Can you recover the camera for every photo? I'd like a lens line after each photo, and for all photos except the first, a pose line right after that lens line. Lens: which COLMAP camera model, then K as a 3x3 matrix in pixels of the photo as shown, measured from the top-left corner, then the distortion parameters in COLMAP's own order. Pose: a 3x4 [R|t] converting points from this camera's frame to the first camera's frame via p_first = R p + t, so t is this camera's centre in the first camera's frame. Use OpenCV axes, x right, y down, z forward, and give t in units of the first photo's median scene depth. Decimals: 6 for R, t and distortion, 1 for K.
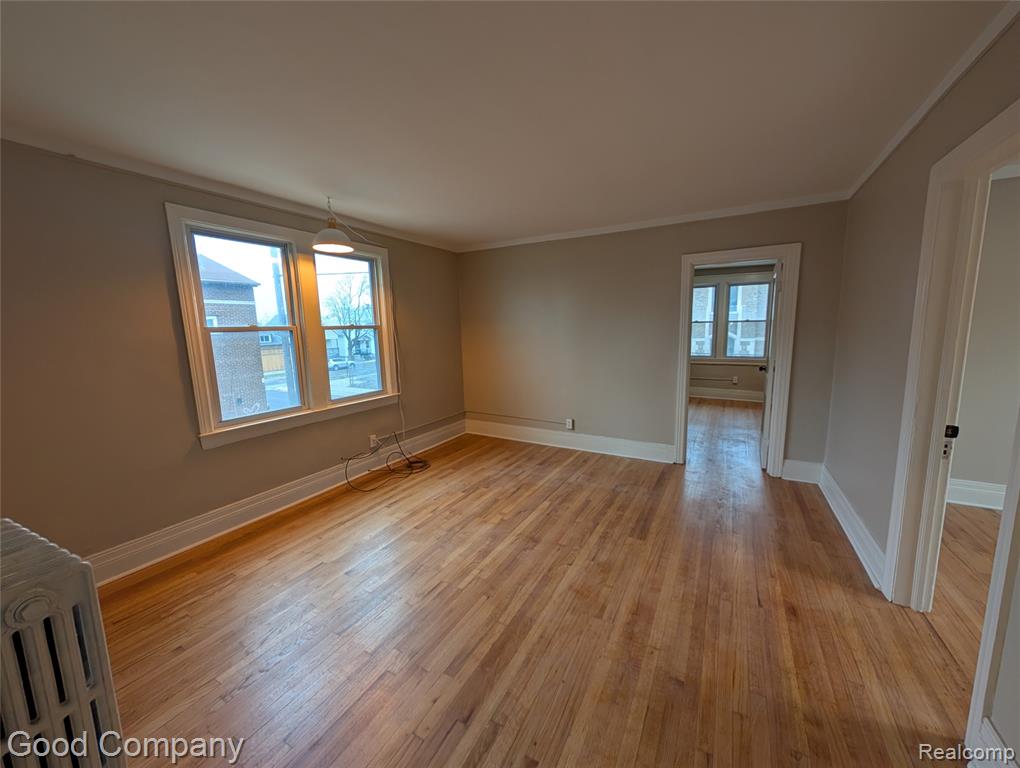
lens RADIAL K [[384.3, 0, 512.9], [0, 384.3, 380.0], [0, 0, 1]] dist [0.000271, 0.000015]
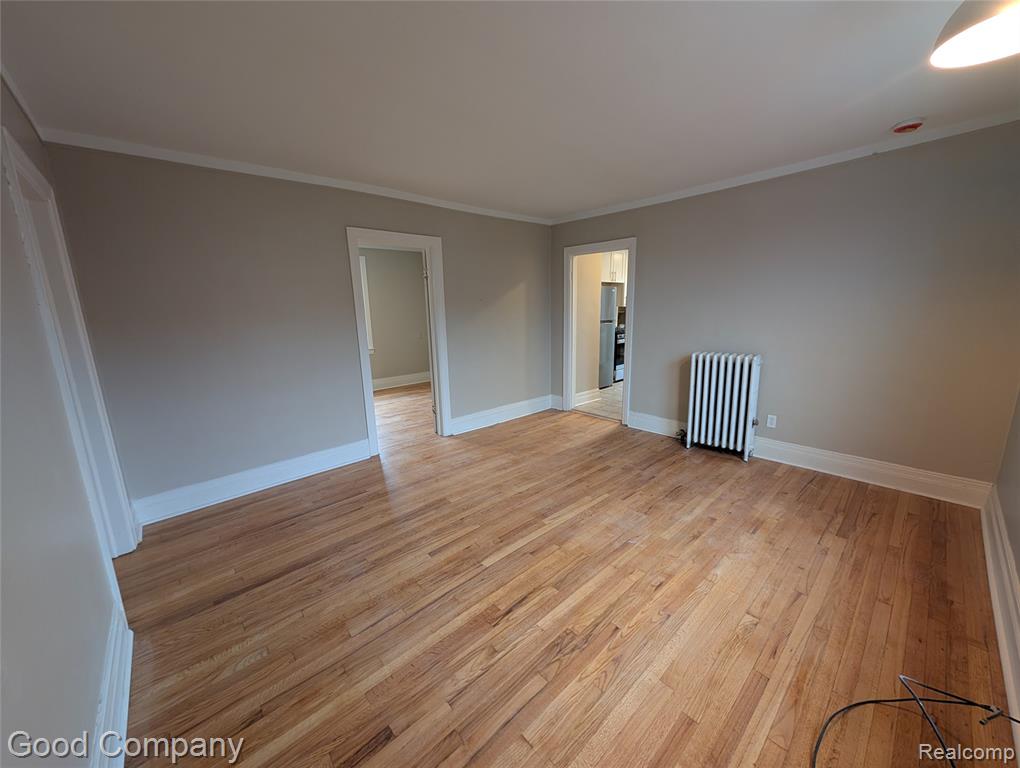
lens RADIAL K [[384.3, 0, 512.9], [0, 384.3, 380.0], [0, 0, 1]] dist [0.000271, 0.000015]
pose [[-0.947795, -0.015120, 0.318523, -0.219103], [0.090325, 0.945236, 0.313640, -0.259600], [-0.305821, 0.326037, -0.894524, 1.946730]]
